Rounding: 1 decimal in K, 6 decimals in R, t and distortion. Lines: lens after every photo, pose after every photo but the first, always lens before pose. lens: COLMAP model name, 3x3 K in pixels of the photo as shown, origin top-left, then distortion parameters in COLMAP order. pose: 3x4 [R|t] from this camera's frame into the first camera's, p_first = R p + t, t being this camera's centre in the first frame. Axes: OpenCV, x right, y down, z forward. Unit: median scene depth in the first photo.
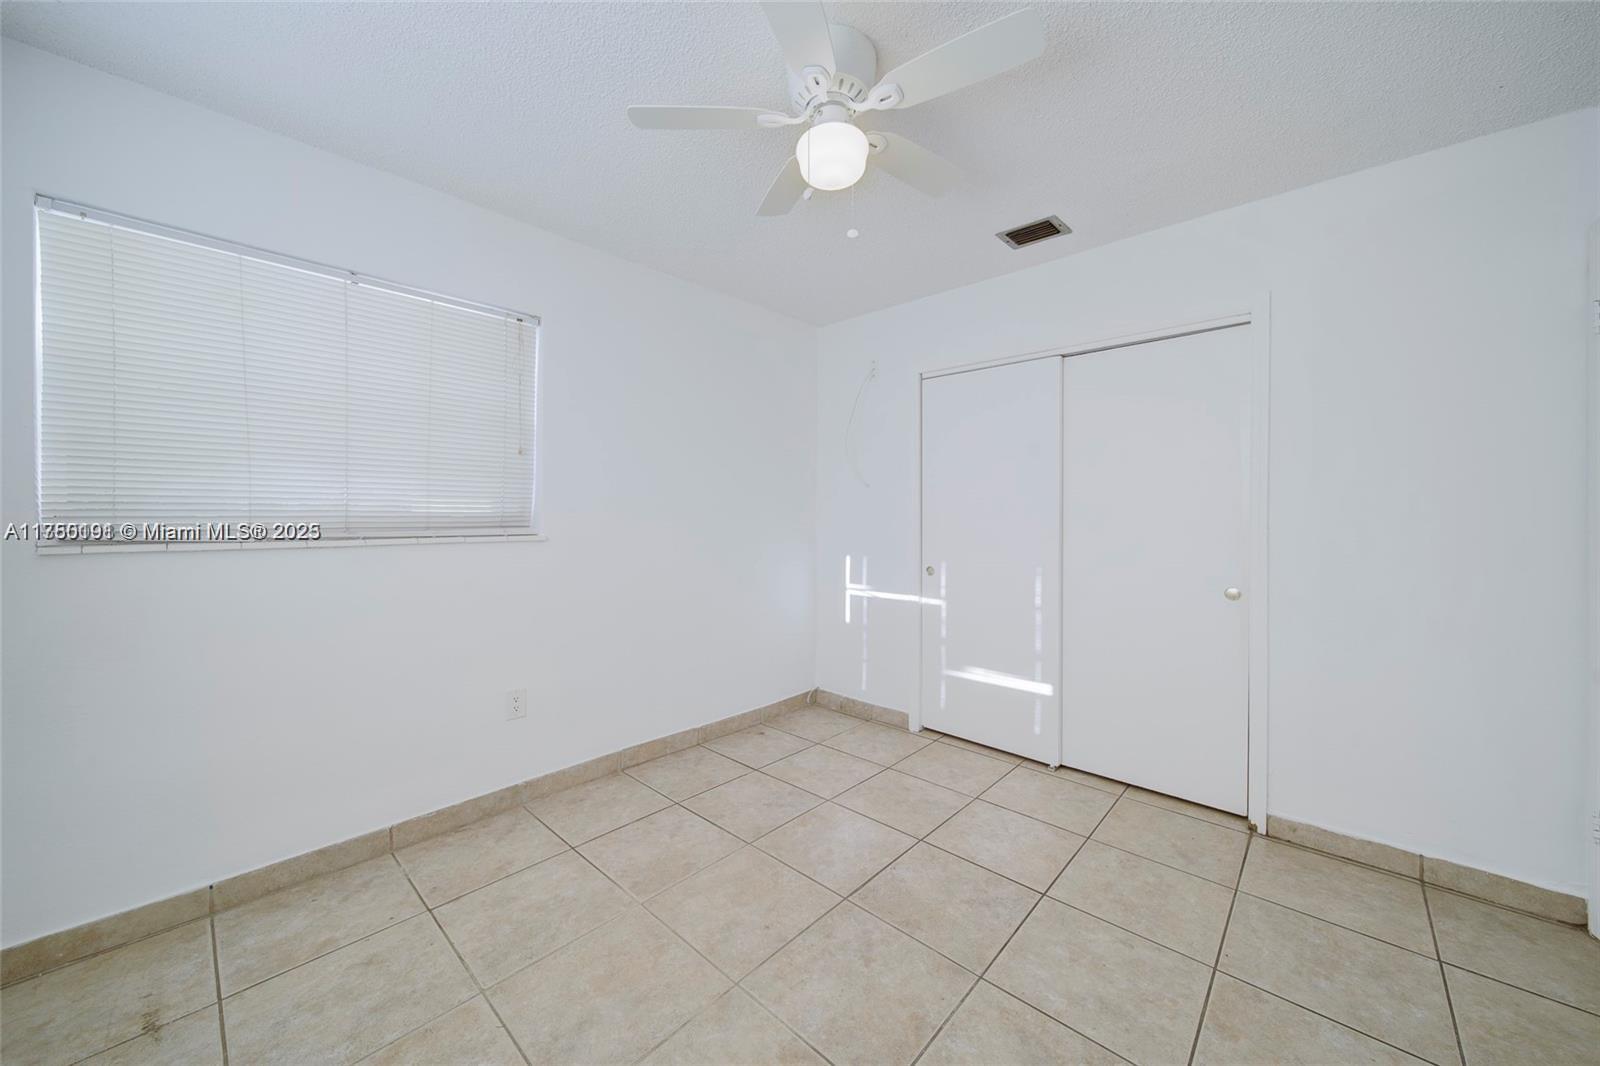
lens RADIAL K [[570.0, 0, 803.7], [0, 570.0, 525.7], [0, 0, 1]] dist [-0.000469, -0.000455]
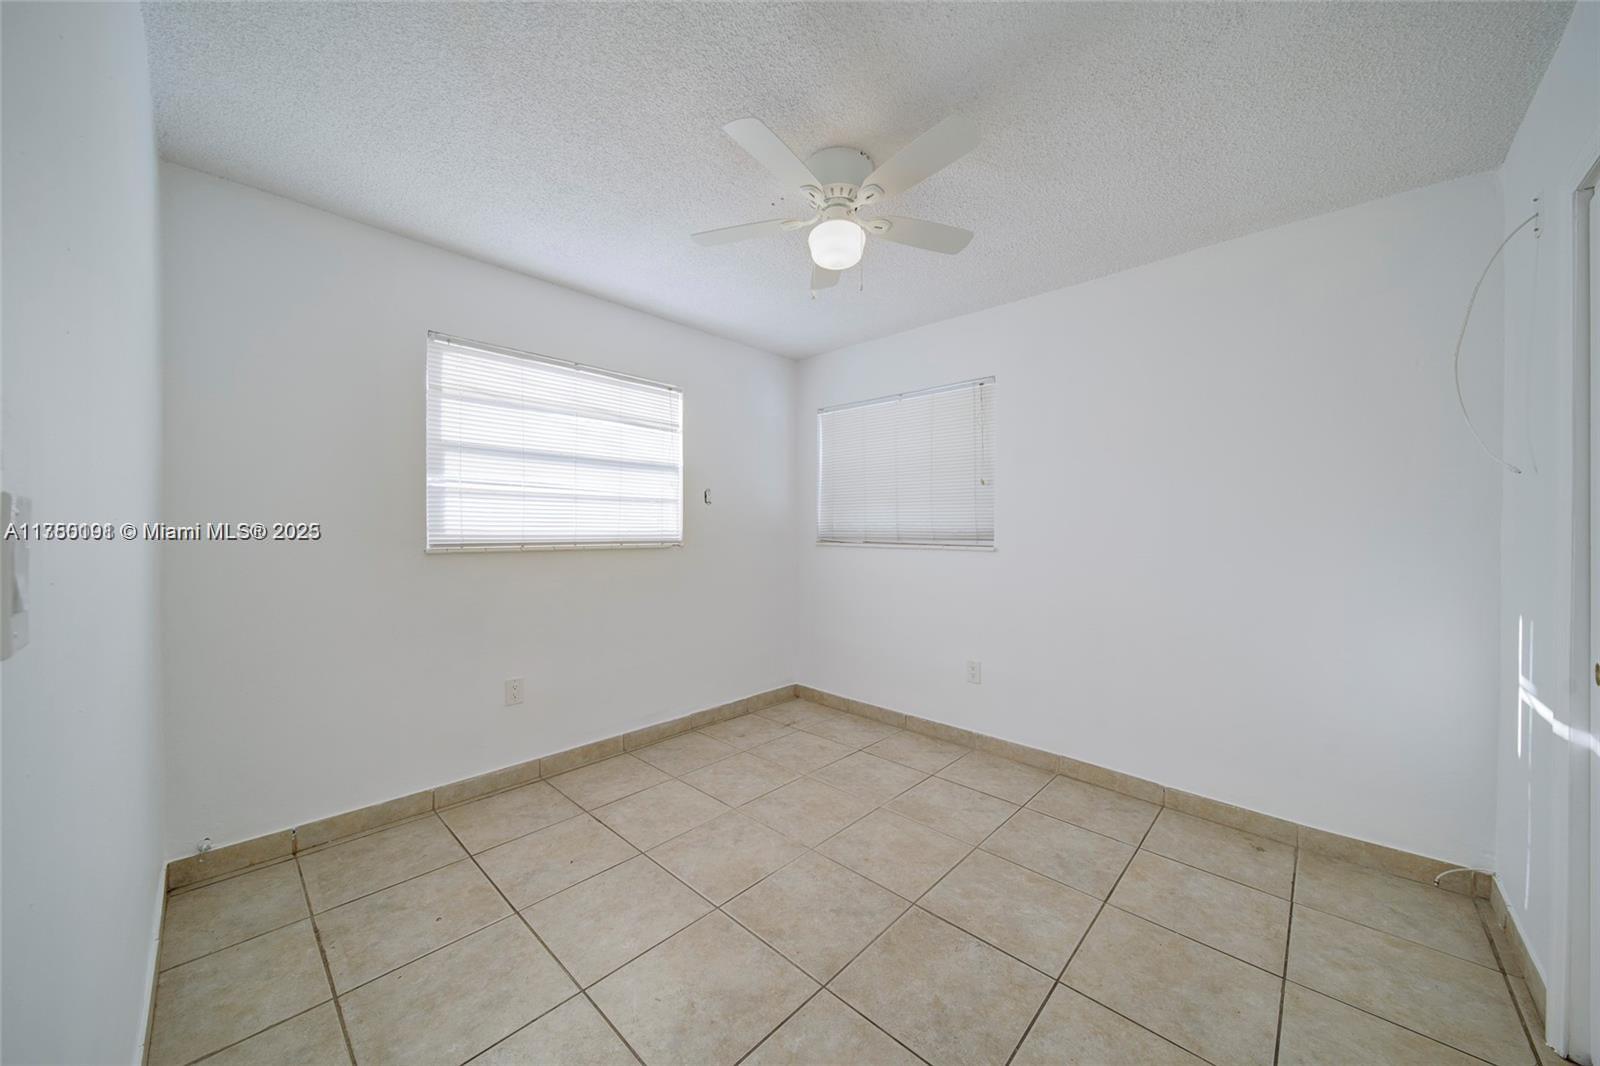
lens RADIAL K [[570.0, 0, 802.6], [0, 570.0, 530.6], [0, 0, 1]] dist [-0.000469, -0.000455]
pose [[-0.011144, -0.000594, -0.999938, 0.909125], [-0.023710, 0.999719, -0.000330, -0.008891], [0.999657, 0.023705, -0.011155, 0.657887]]
